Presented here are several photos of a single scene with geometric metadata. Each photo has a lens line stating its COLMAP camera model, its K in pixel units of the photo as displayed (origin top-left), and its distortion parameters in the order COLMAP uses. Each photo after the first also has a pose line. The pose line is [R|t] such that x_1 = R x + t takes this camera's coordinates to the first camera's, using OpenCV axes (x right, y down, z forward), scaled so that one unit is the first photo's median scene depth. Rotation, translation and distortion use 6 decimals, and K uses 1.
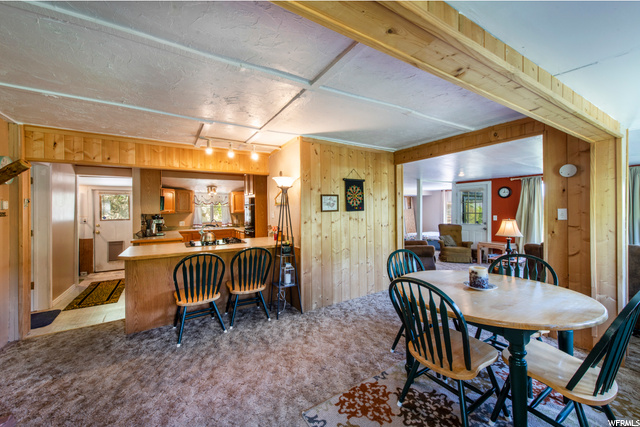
lens RADIAL K [[250.6, 0, 322.6], [0, 250.6, 211.2], [0, 0, 1]] dist [0.004893, -0.000029]
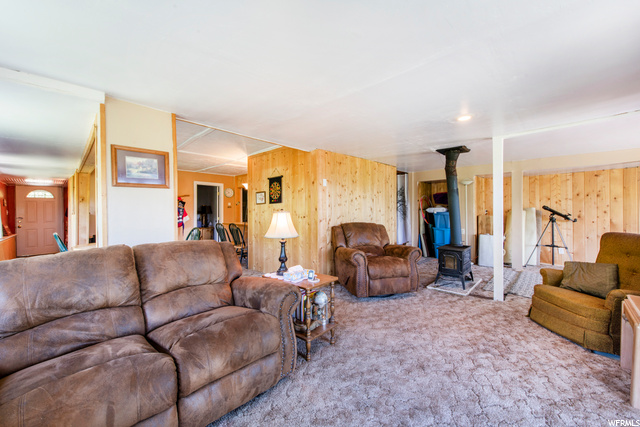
lens RADIAL K [[250.6, 0, 322.0], [0, 250.6, 213.3], [0, 0, 1]] dist [0.004893, -0.000029]
pose [[0.248551, 0.015042, -0.968502, 1.370064], [0.004132, 0.999854, 0.016589, 0.028400], [0.968610, -0.008125, 0.248453, 0.933639]]
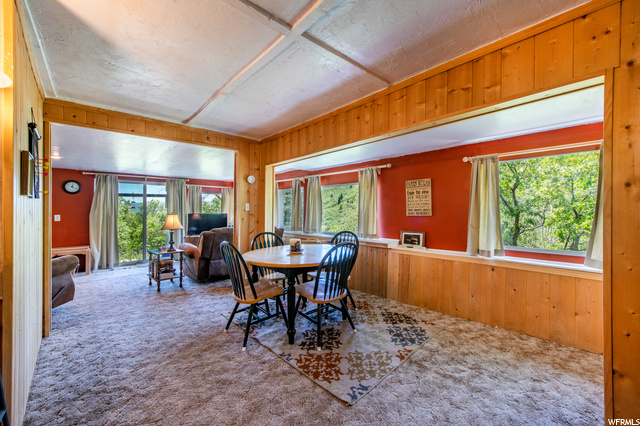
lens RADIAL K [[255.3, 0, 320.9], [0, 255.3, 210.8], [0, 0, 1]] dist [0.002844, -0.000079]
pose [[-0.187927, 0.010445, 0.982128, -0.455402], [0.012502, 0.999888, -0.008241, 0.036569], [-0.982103, 0.010729, -0.188036, 0.575517]]
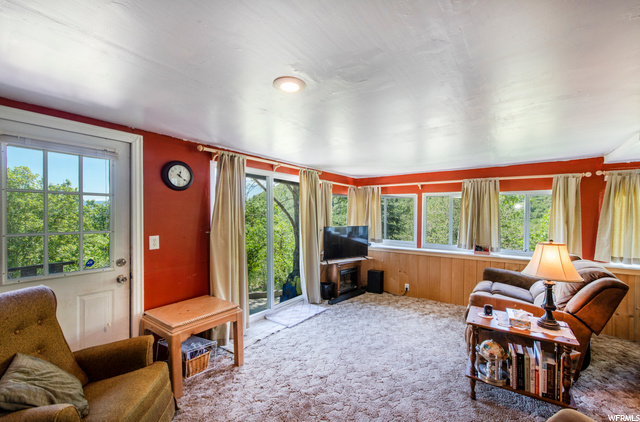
lens RADIAL K [[255.3, 0, 321.0], [0, 255.3, 215.6], [0, 0, 1]] dist [0.002844, -0.000079]
pose [[-0.353790, 0.000707, 0.935325, 0.443901], [0.005781, 0.999982, 0.001431, -0.019147], [-0.935307, 0.005914, -0.353788, 1.558674]]
